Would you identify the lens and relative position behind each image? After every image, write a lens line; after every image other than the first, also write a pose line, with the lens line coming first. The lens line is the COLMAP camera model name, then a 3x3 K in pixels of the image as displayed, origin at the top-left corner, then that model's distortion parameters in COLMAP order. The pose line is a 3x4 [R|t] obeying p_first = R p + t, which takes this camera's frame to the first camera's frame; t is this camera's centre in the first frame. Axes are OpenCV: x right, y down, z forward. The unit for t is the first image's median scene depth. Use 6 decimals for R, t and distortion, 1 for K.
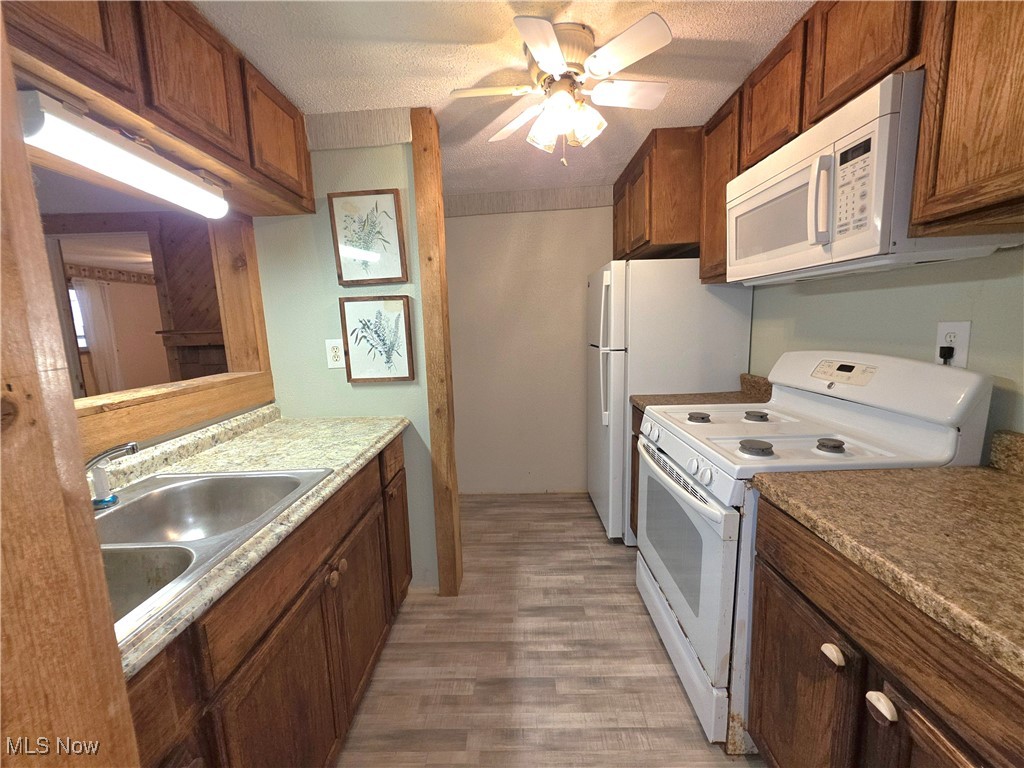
lens RADIAL K [[408.0, 0, 511.3], [0, 408.0, 384.6], [0, 0, 1]] dist [0.001753, -0.000226]
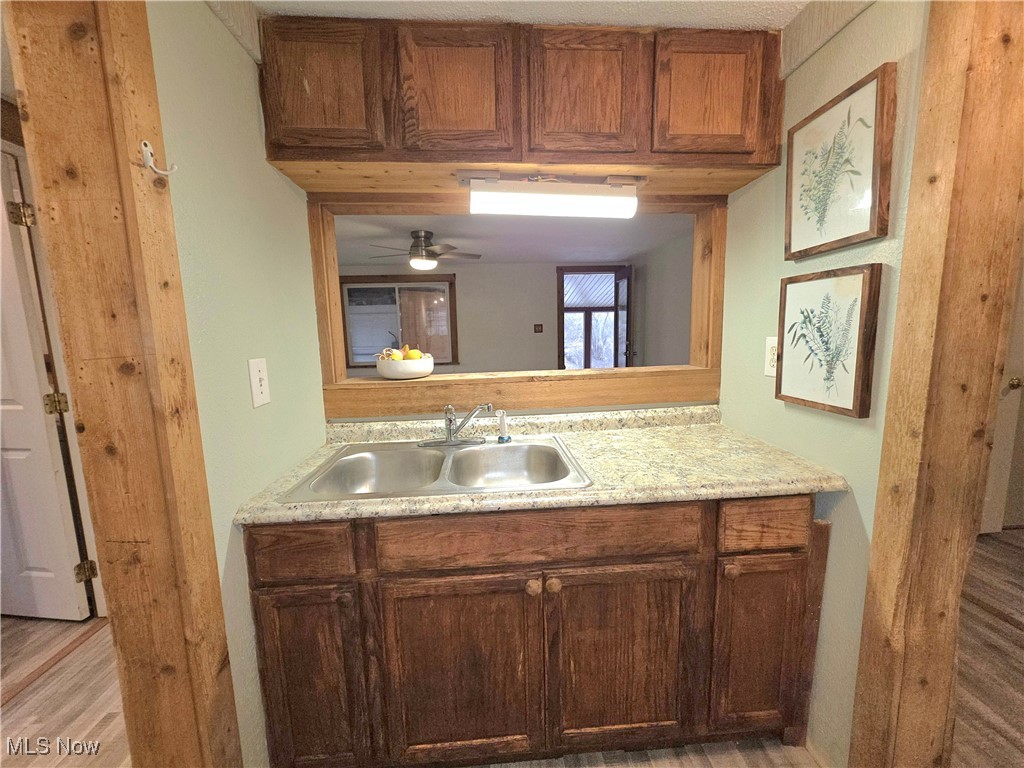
lens RADIAL K [[408.0, 0, 511.3], [0, 408.0, 384.6], [0, 0, 1]] dist [0.001753, -0.000226]
pose [[0.089052, 0.166313, -0.982044, 0.302910], [-0.123652, 0.980180, 0.154784, -0.098086], [0.988322, 0.107647, 0.107852, 0.554714]]
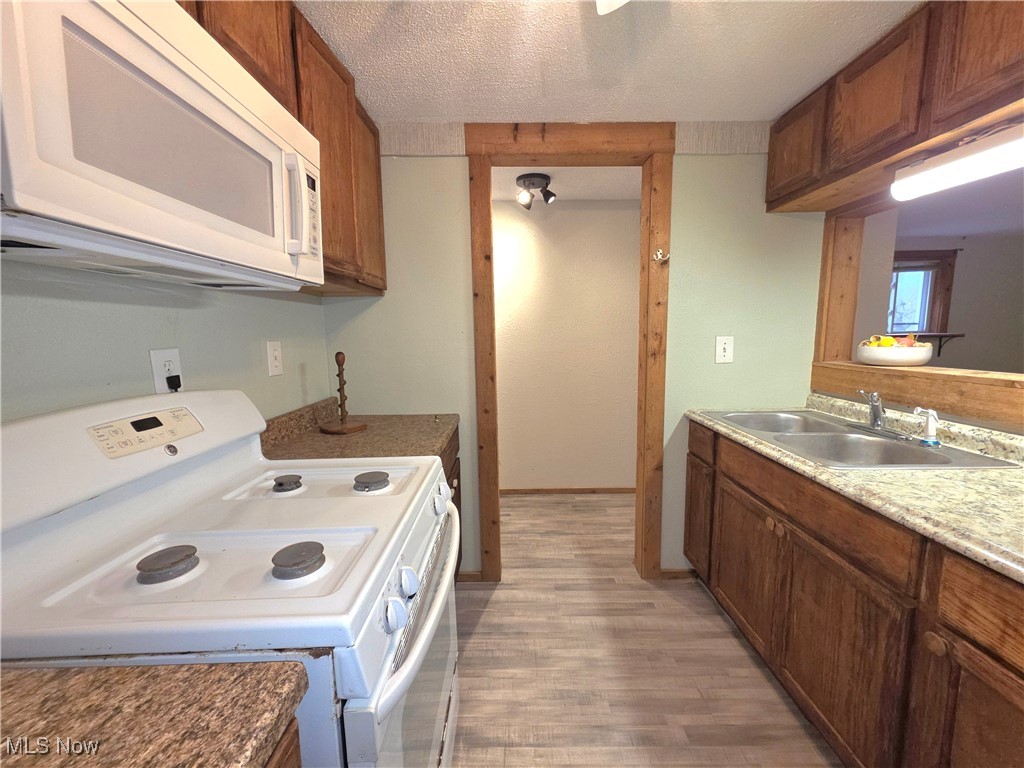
lens RADIAL K [[408.0, 0, 511.3], [0, 408.0, 384.6], [0, 0, 1]] dist [0.001753, -0.000226]
pose [[-0.998414, 0.055052, -0.011805, 0.240638], [0.049635, 0.959568, 0.277068, -0.219315], [0.026581, 0.276042, -0.960778, 1.442371]]
